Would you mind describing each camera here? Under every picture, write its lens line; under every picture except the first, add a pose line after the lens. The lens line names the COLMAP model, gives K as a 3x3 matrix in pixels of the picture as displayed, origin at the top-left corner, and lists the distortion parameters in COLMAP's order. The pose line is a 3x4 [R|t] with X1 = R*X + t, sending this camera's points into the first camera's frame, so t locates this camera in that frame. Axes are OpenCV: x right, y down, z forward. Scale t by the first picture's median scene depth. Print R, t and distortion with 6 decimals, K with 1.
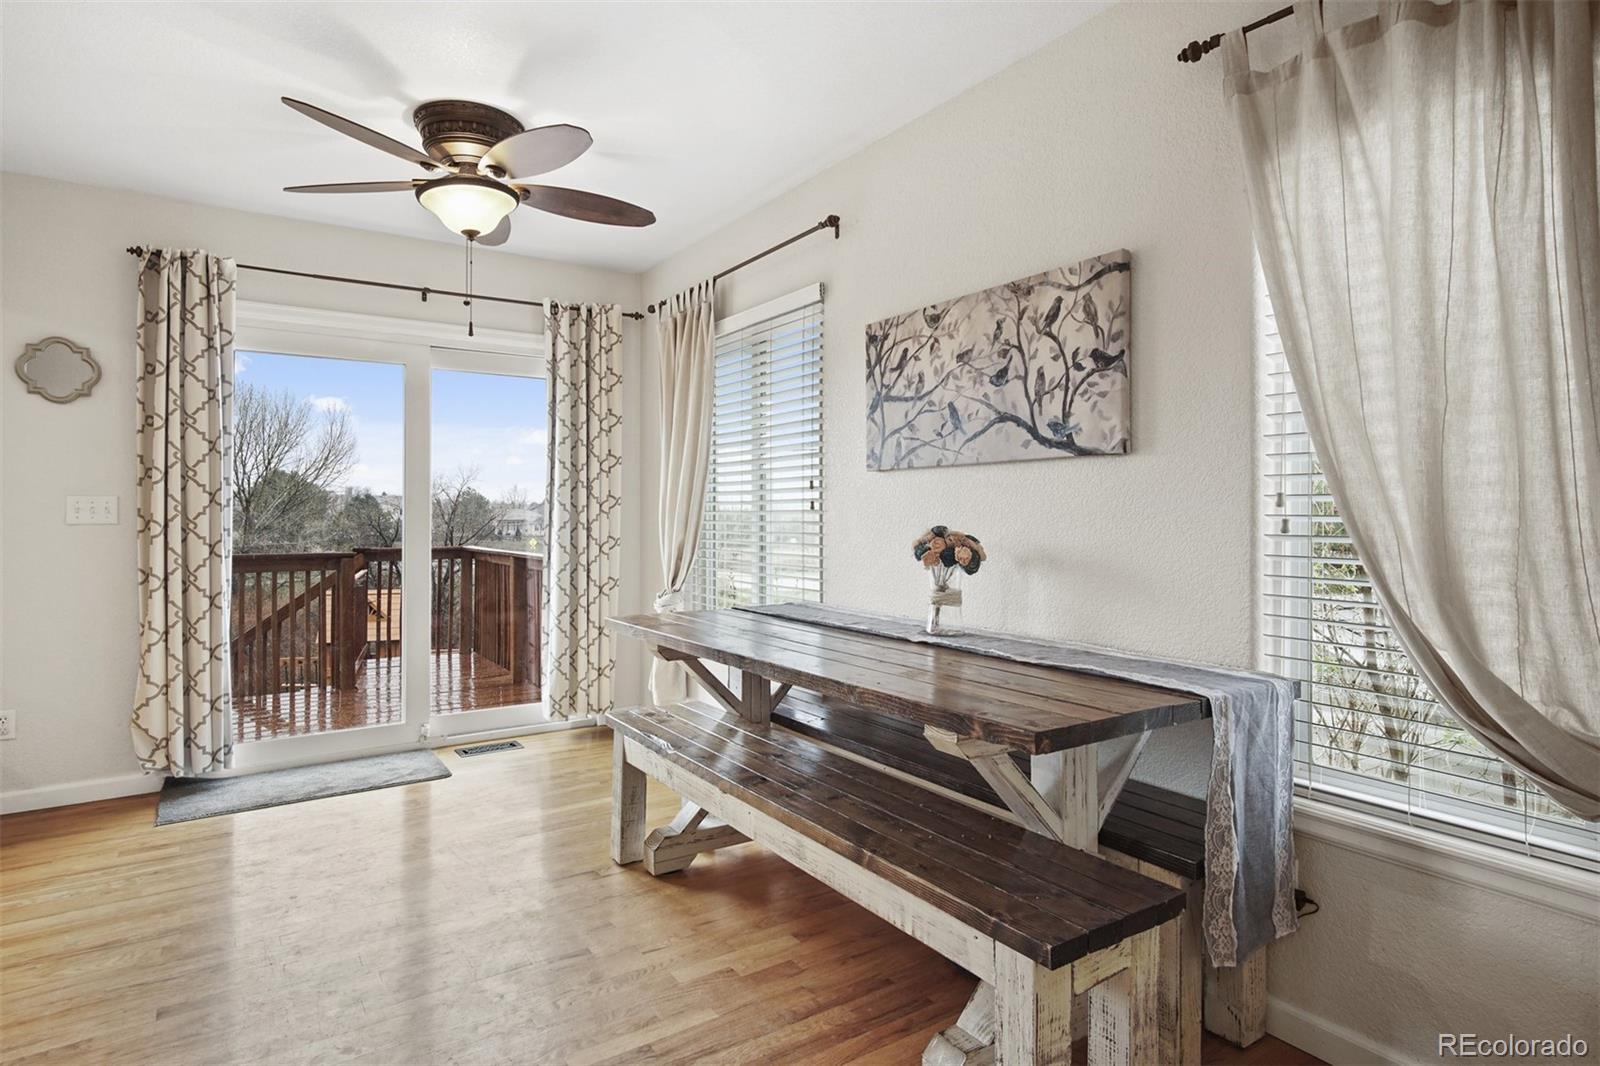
lens RADIAL K [[850.0, 0, 798.1], [0, 850.0, 525.5], [0, 0, 1]] dist [0.005933, -0.002130]
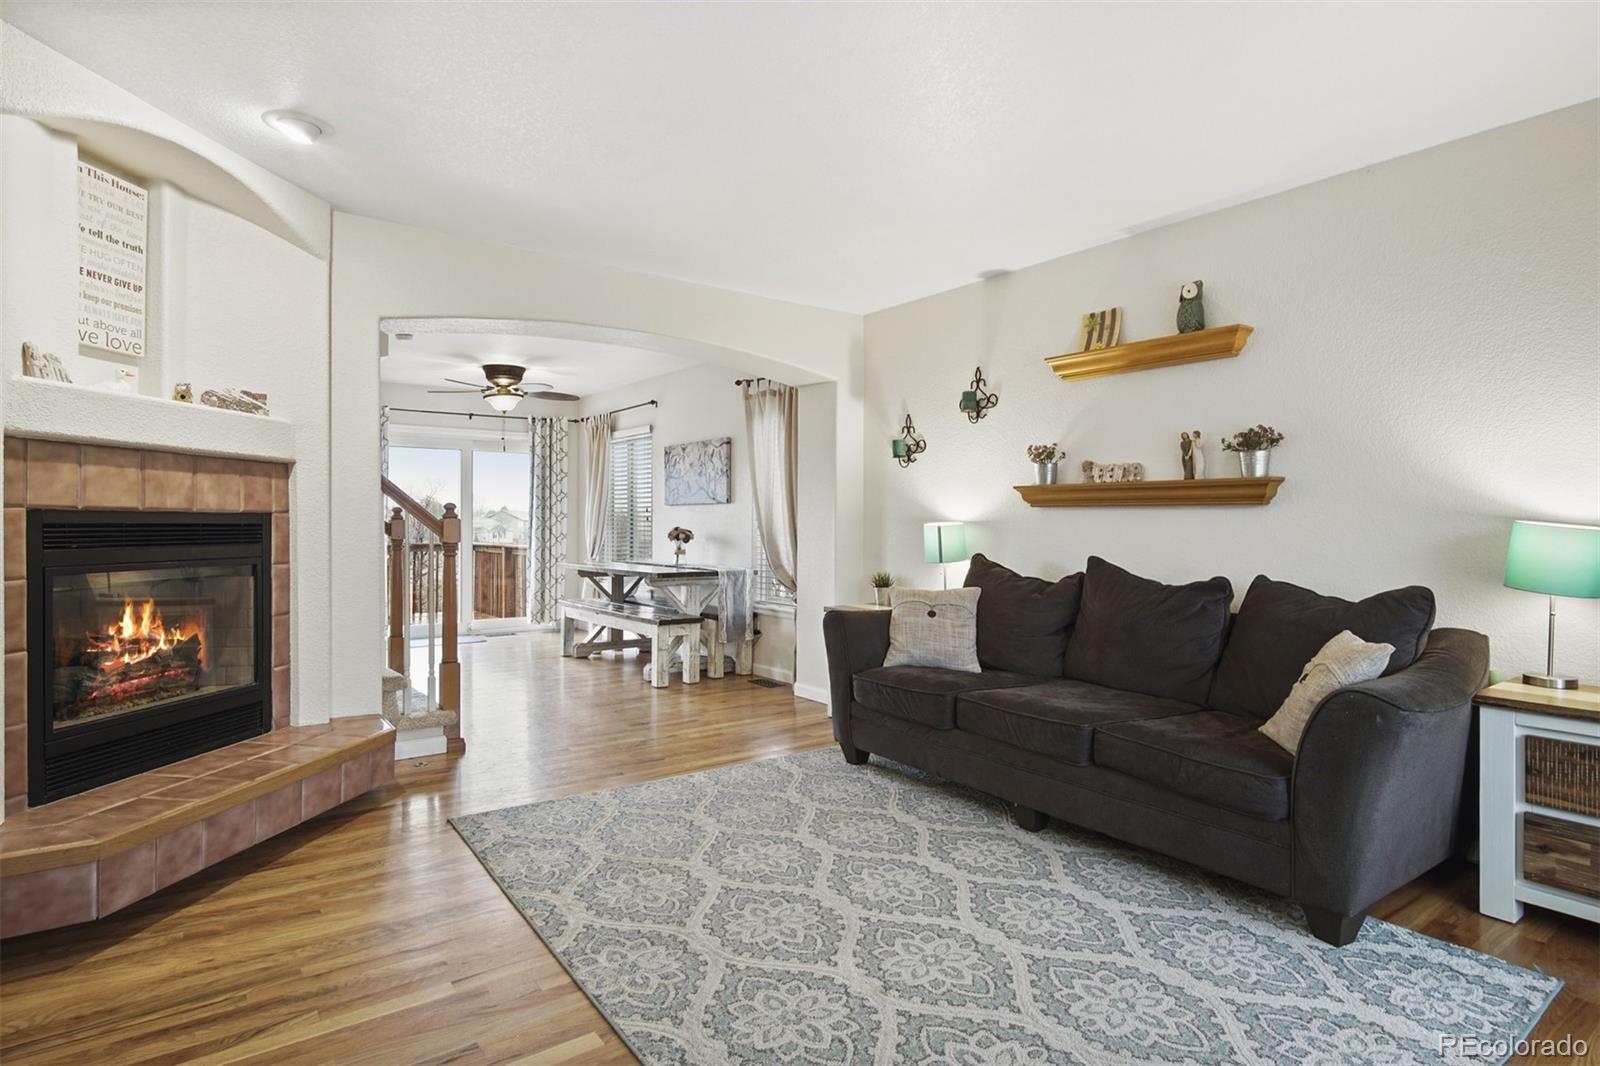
lens RADIAL K [[850.0, 0, 804.0], [0, 850.0, 525.3], [0, 0, 1]] dist [0.005933, -0.002130]
pose [[0.998611, -0.000702, 0.052693, 0.354251], [0.001194, 0.999956, -0.009304, 0.018223], [-0.052684, 0.009354, 0.998567, -1.495496]]
